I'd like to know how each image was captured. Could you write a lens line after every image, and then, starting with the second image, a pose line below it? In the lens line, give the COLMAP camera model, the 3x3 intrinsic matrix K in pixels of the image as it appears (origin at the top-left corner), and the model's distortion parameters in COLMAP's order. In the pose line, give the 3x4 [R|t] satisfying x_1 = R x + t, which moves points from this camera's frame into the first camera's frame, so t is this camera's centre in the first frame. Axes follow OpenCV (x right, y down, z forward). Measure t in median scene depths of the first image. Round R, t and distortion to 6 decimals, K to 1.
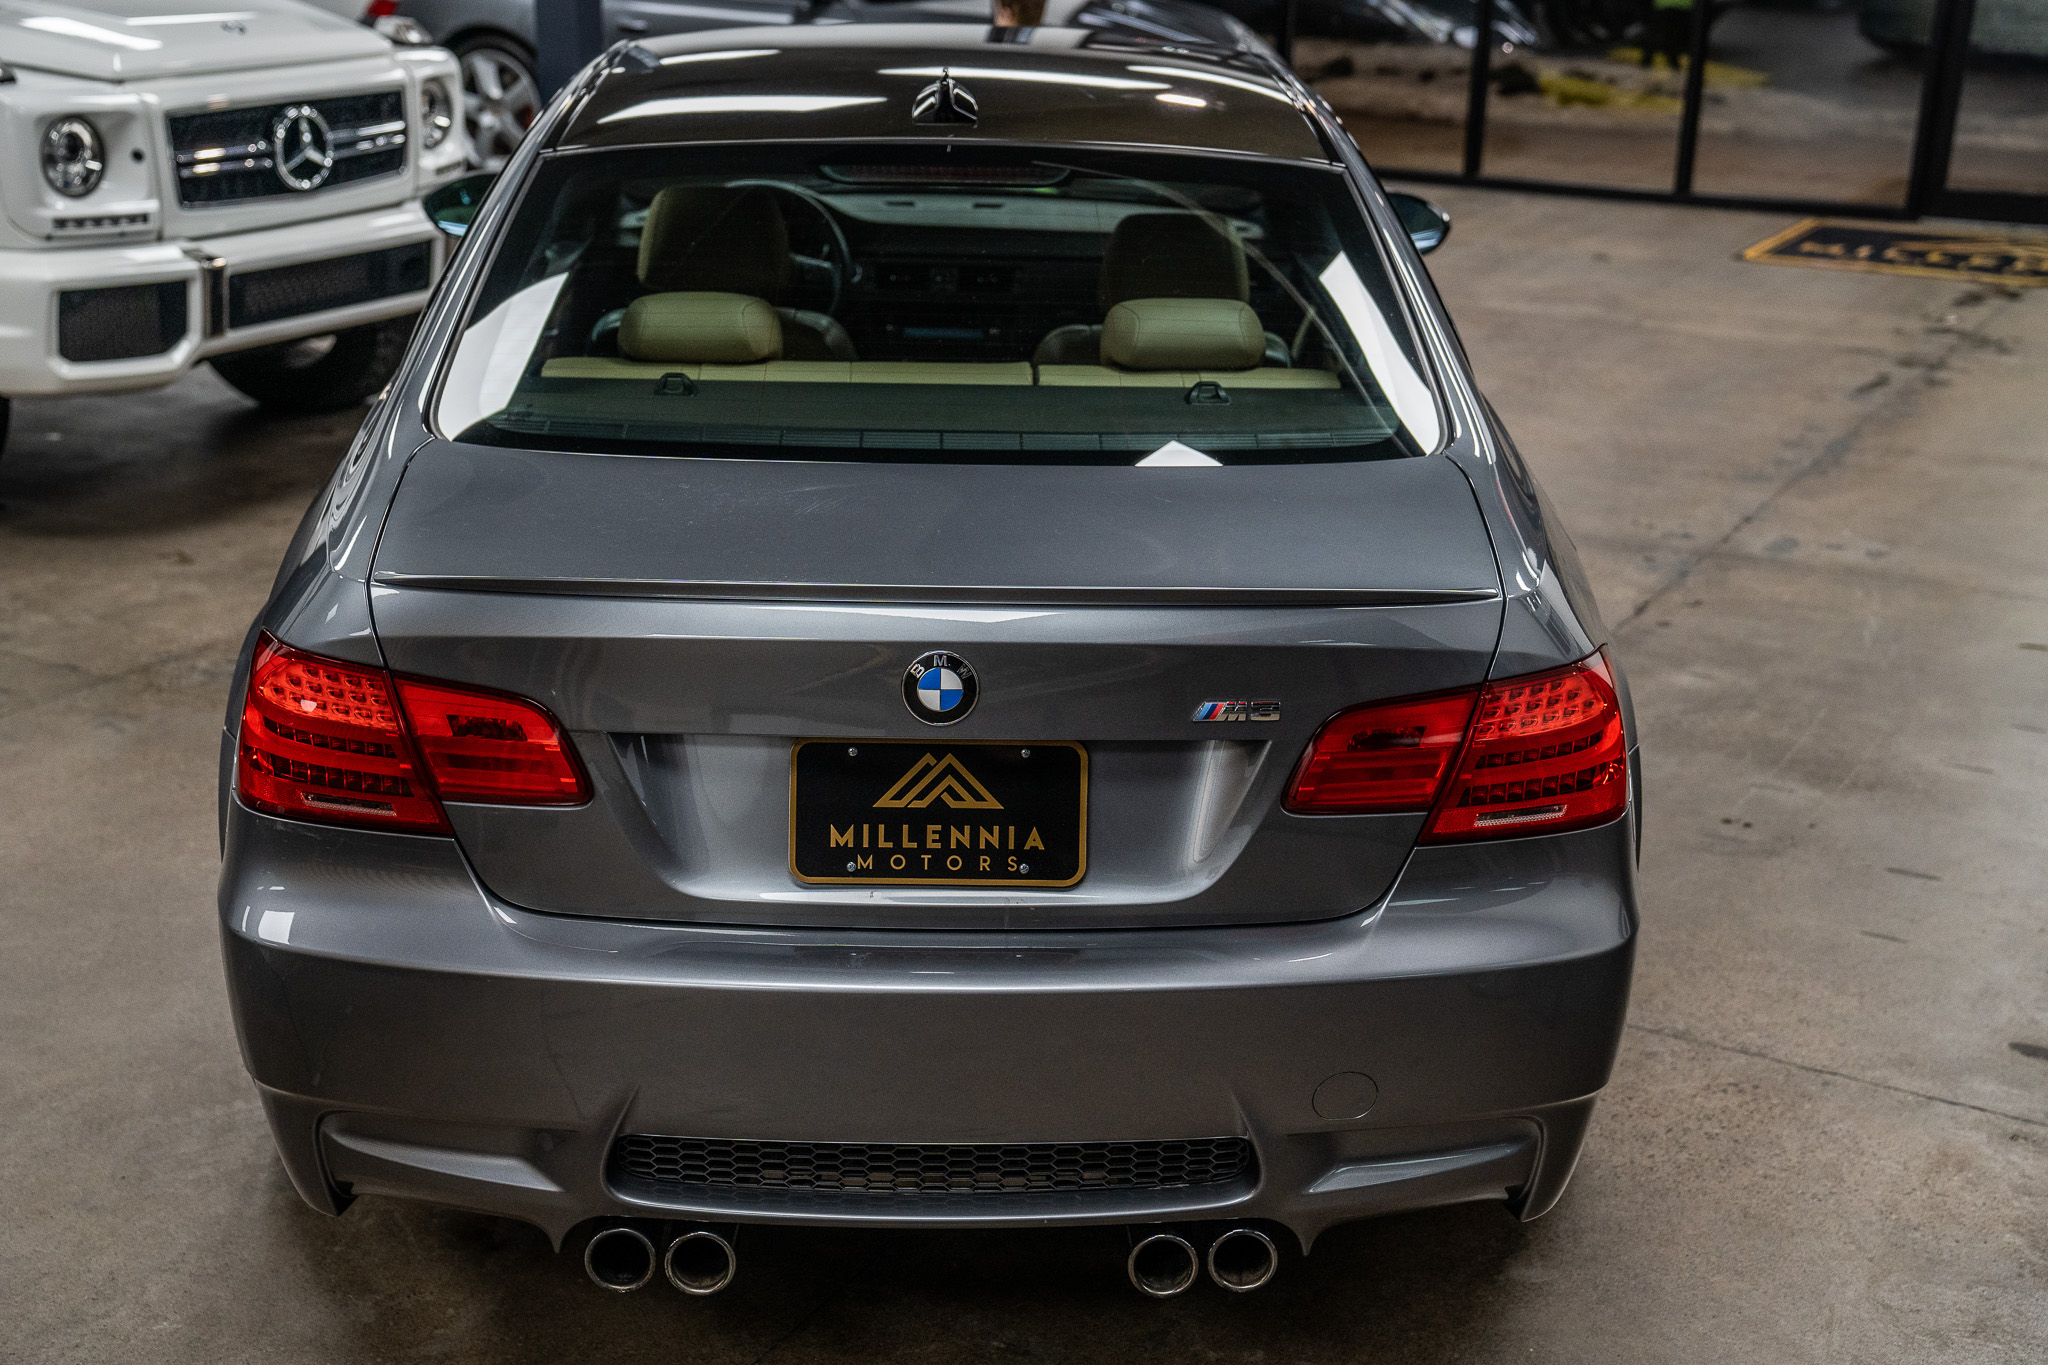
lens RADIAL K [[2891.4, 0, 1024.1], [0, 2891.4, 729.2], [0, 0, 1]] dist [0.156943, 0.000000]
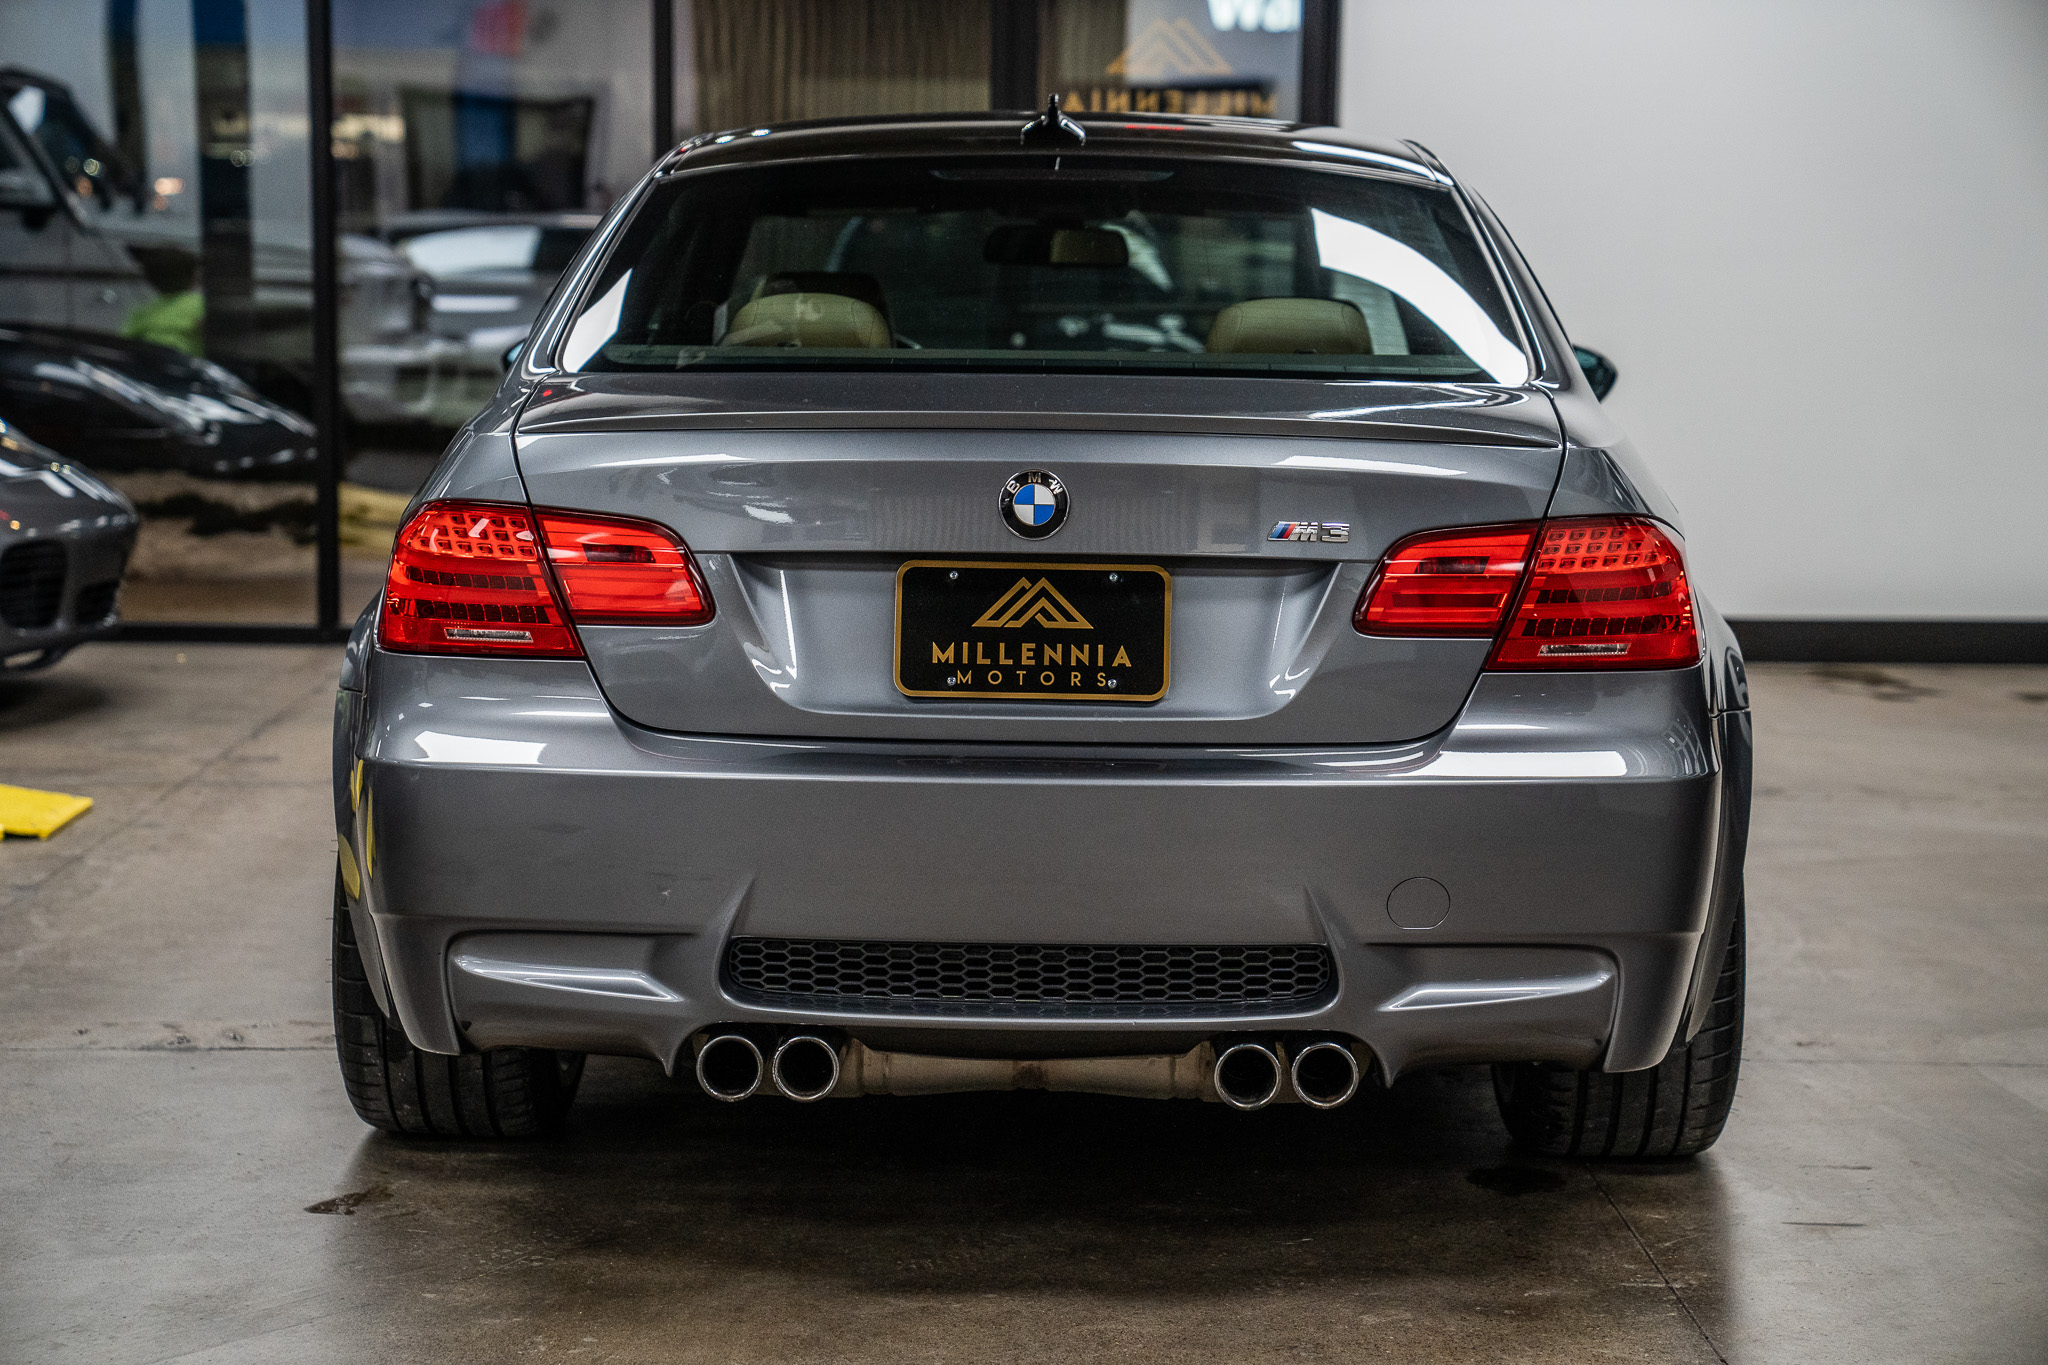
lens RADIAL K [[4144.6, 0, 1022.9], [0, 4144.6, 682.3], [0, 0, 1]] dist [0.300588, 0.000000]
pose [[0.998948, -0.003280, -0.045733, 0.036895], [-0.006258, 0.978349, -0.206867, 0.363599], [0.045421, 0.206936, 0.977300, -0.498699]]
